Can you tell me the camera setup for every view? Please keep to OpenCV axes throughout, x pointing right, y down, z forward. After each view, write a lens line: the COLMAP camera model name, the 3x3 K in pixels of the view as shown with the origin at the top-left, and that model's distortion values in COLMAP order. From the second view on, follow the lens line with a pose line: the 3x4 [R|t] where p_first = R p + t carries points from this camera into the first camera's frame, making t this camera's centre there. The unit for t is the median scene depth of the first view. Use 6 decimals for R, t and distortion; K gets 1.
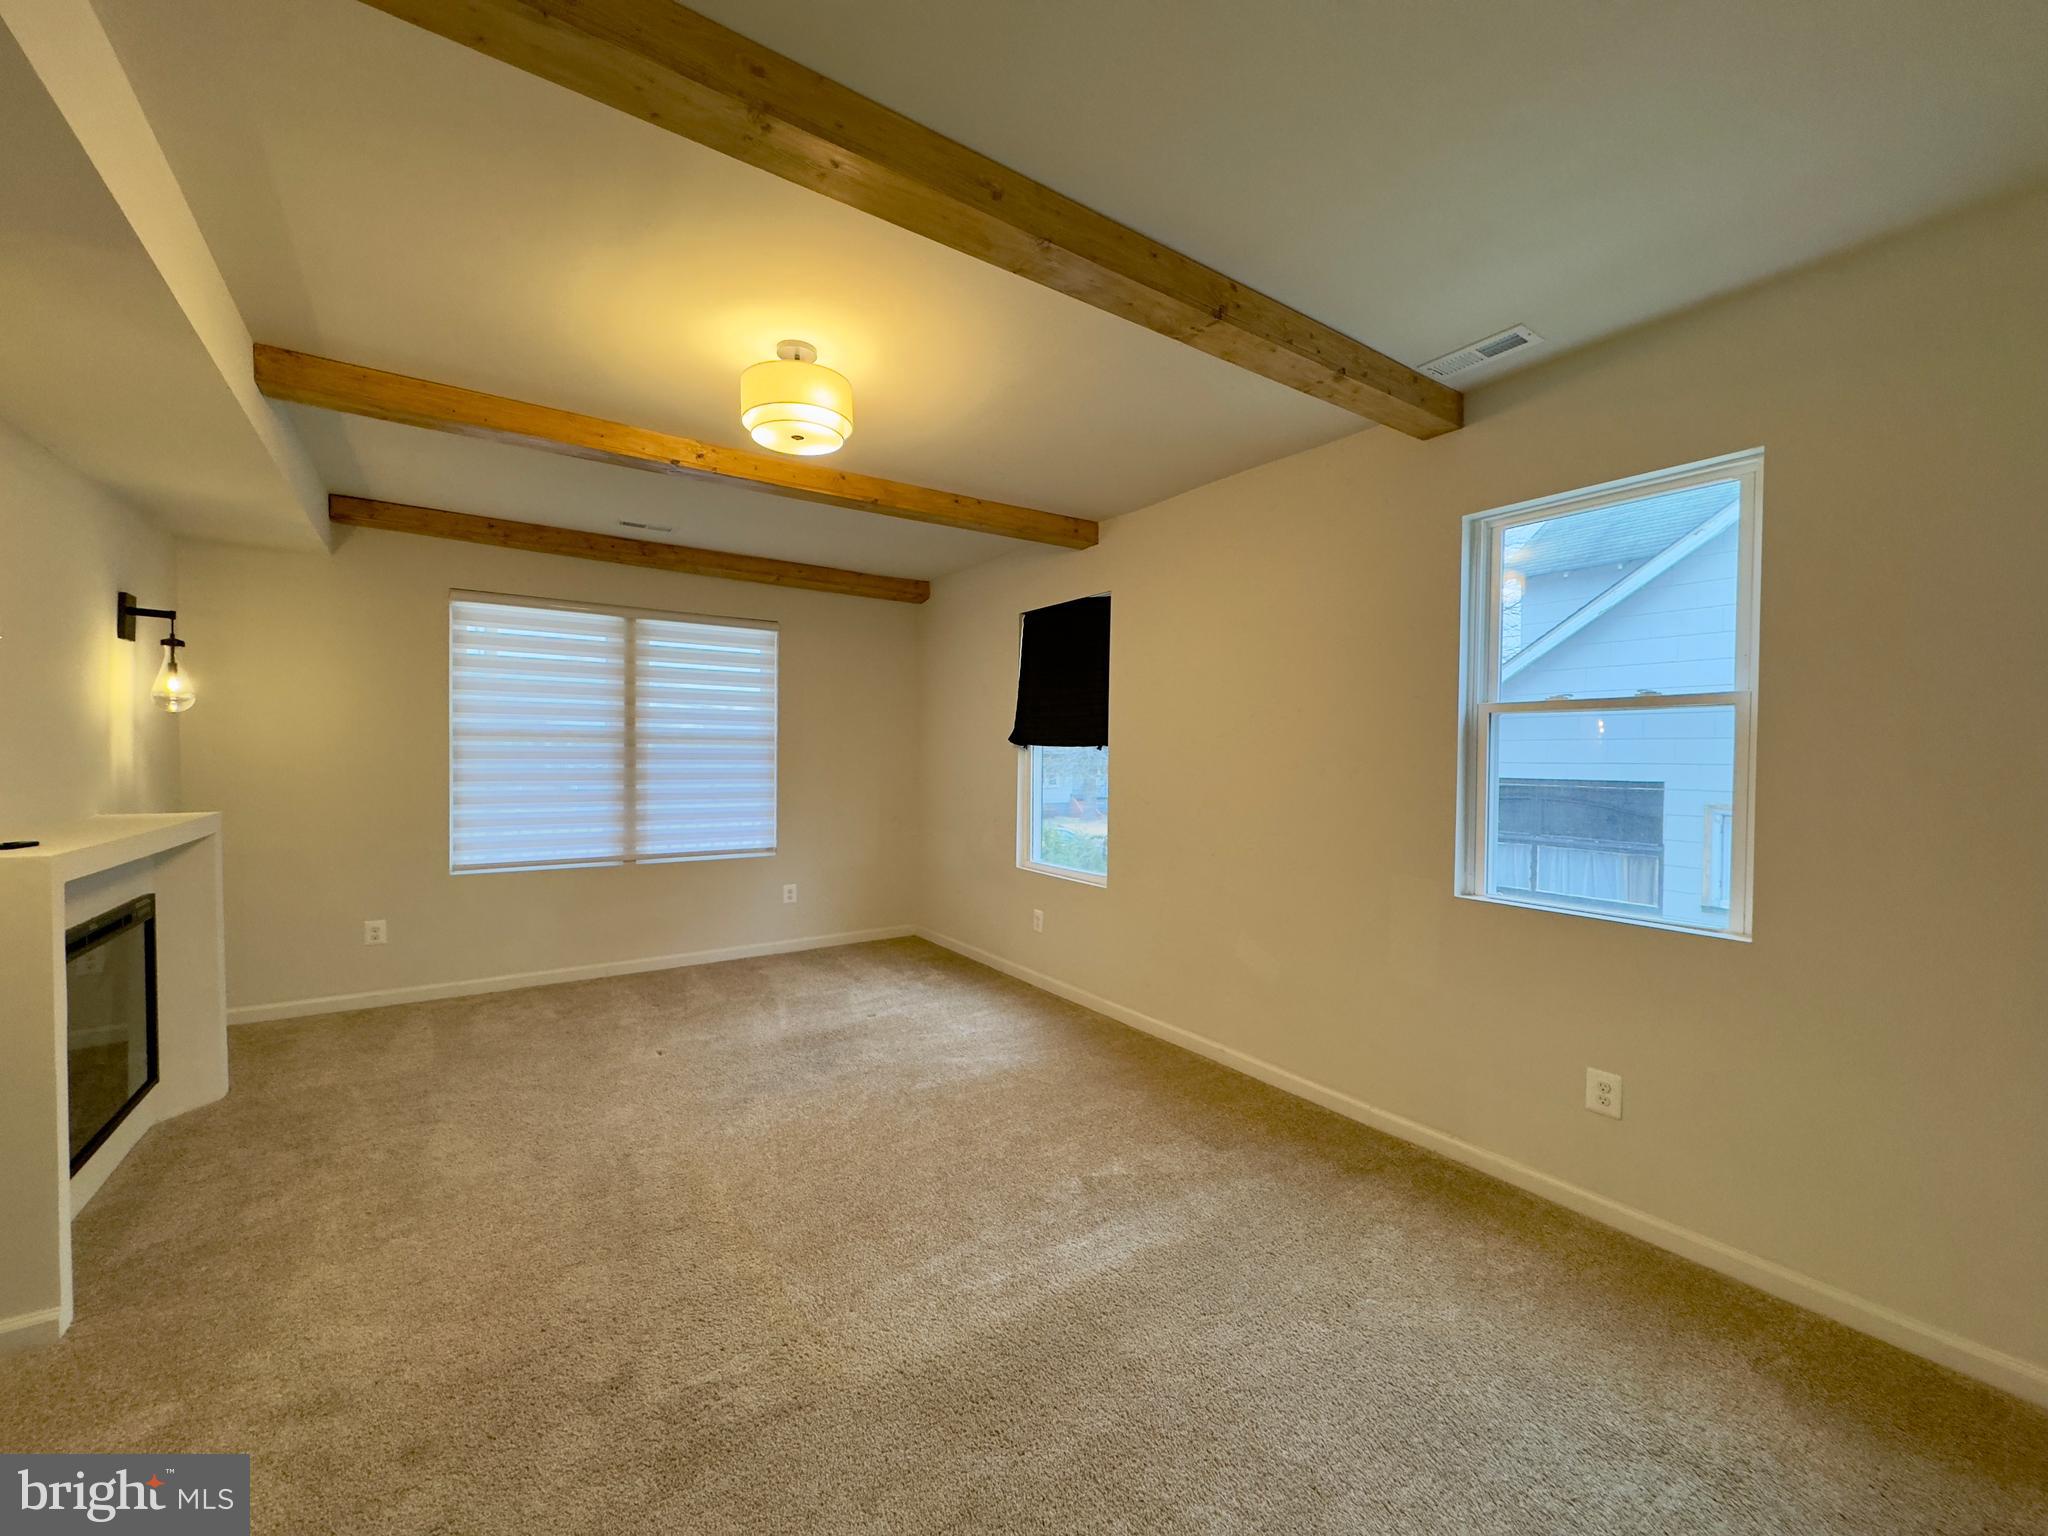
lens RADIAL K [[815.3, 0, 1042.9], [0, 815.3, 772.9], [0, 0, 1]] dist [0.000194, 0.000136]
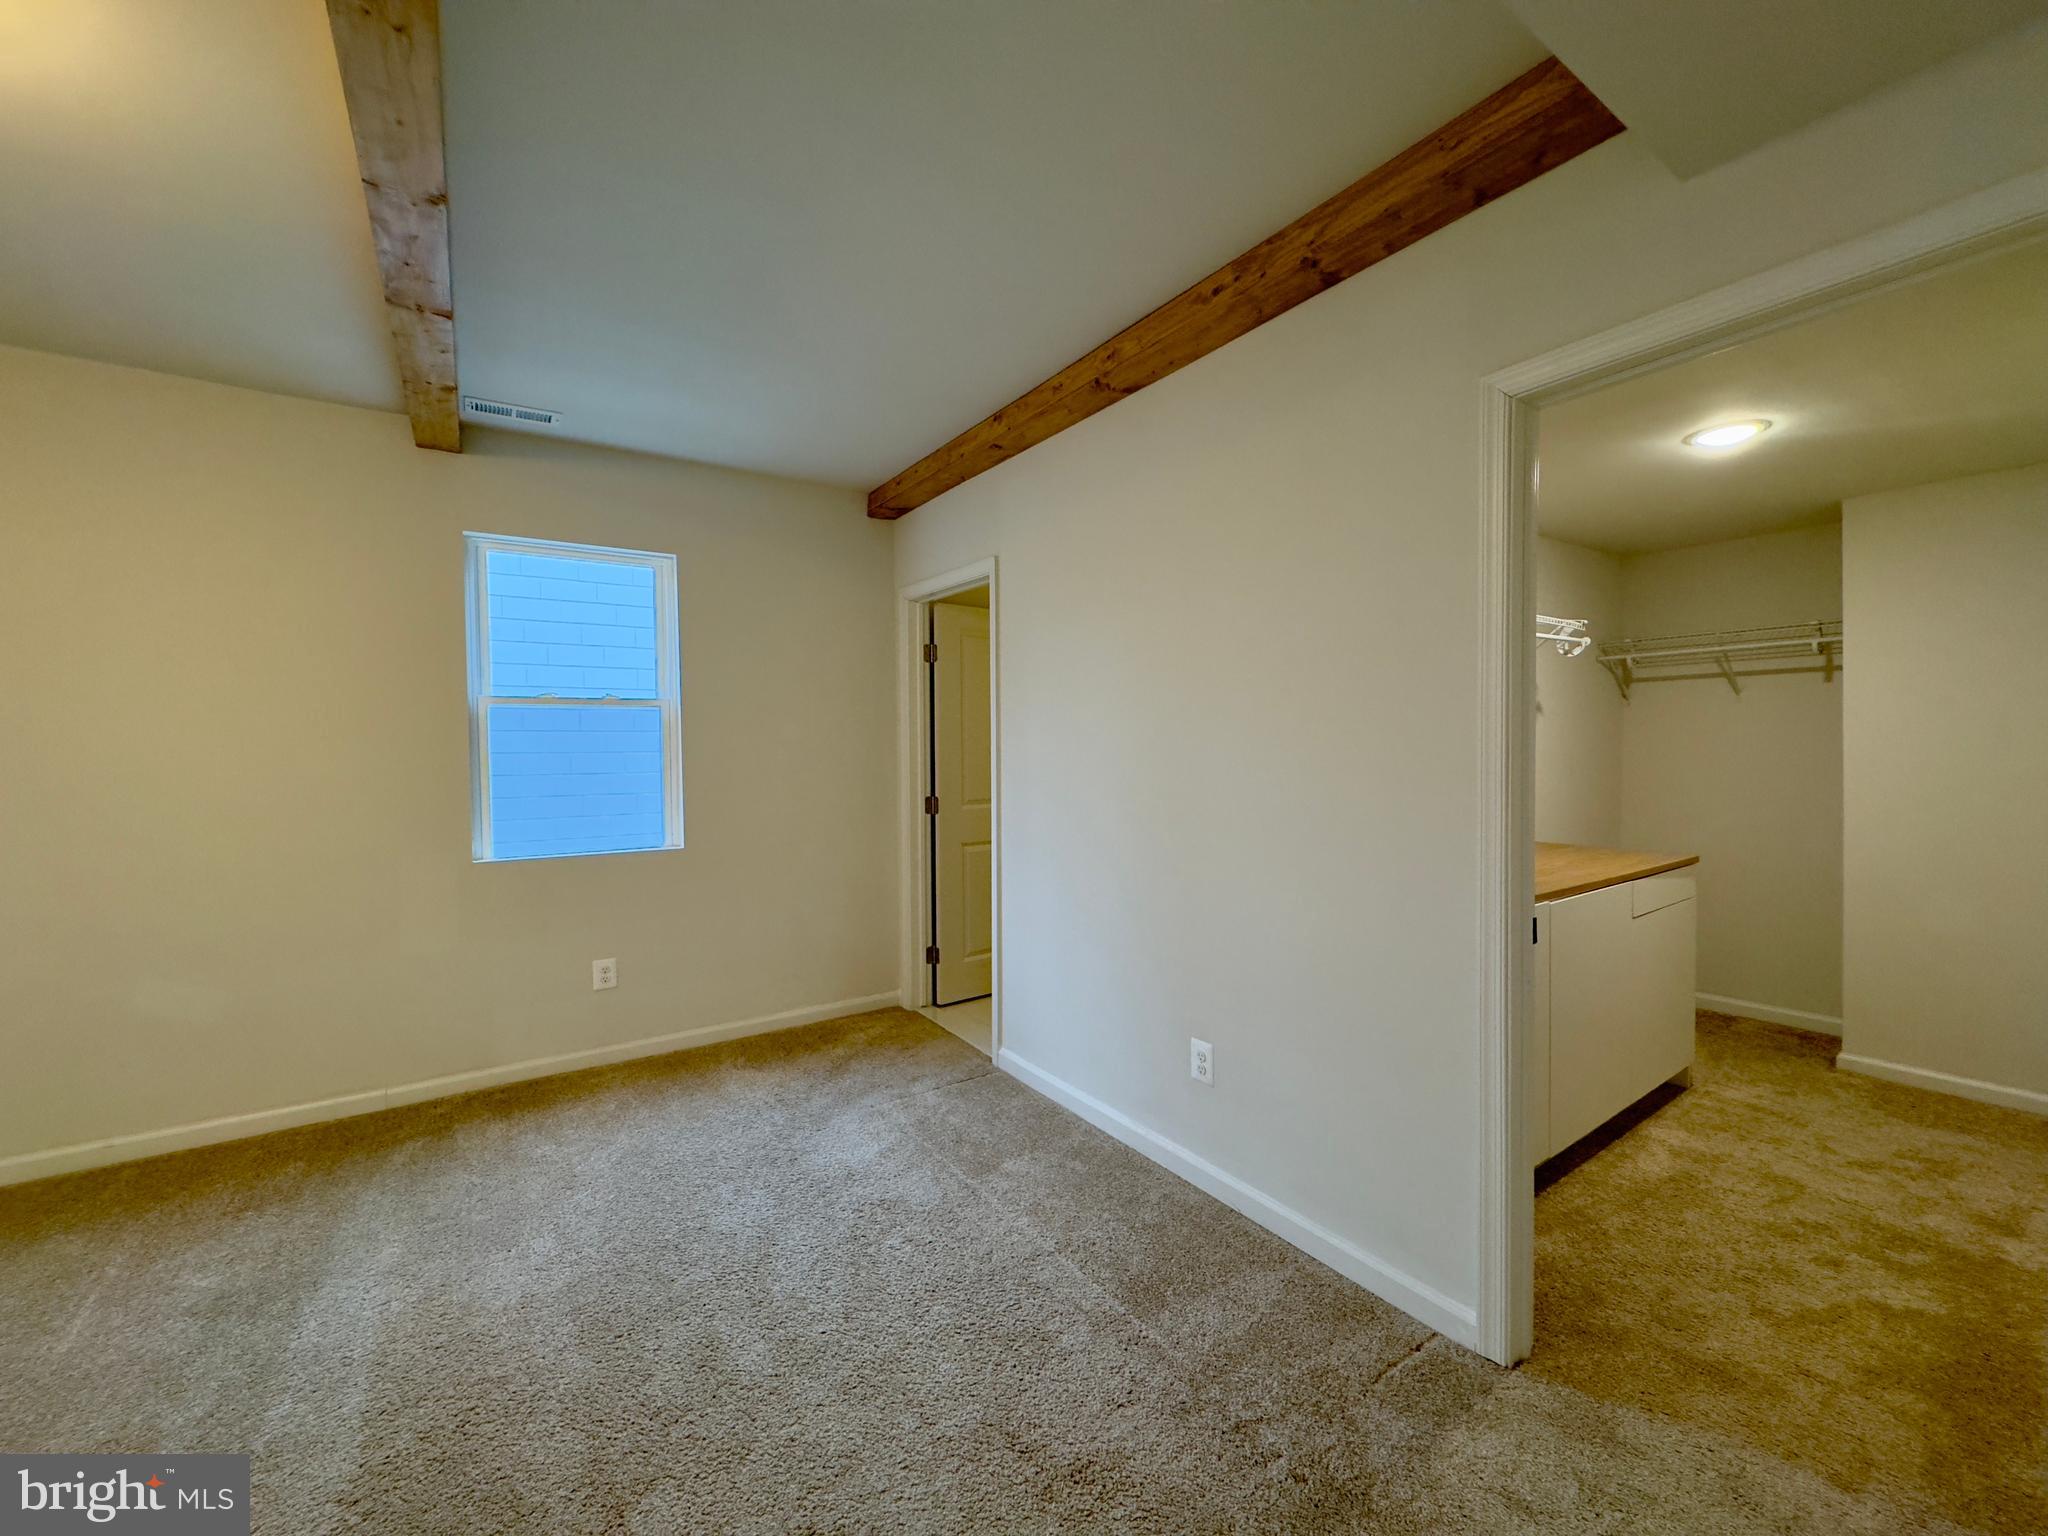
lens RADIAL K [[815.3, 0, 1028.0], [0, 815.3, 760.4], [0, 0, 1]] dist [0.000194, 0.000136]
pose [[0.016871, -0.030600, 0.999389, -0.713453], [0.034427, 0.998957, 0.030005, 0.002084], [-0.999265, 0.033900, 0.017907, 0.223358]]
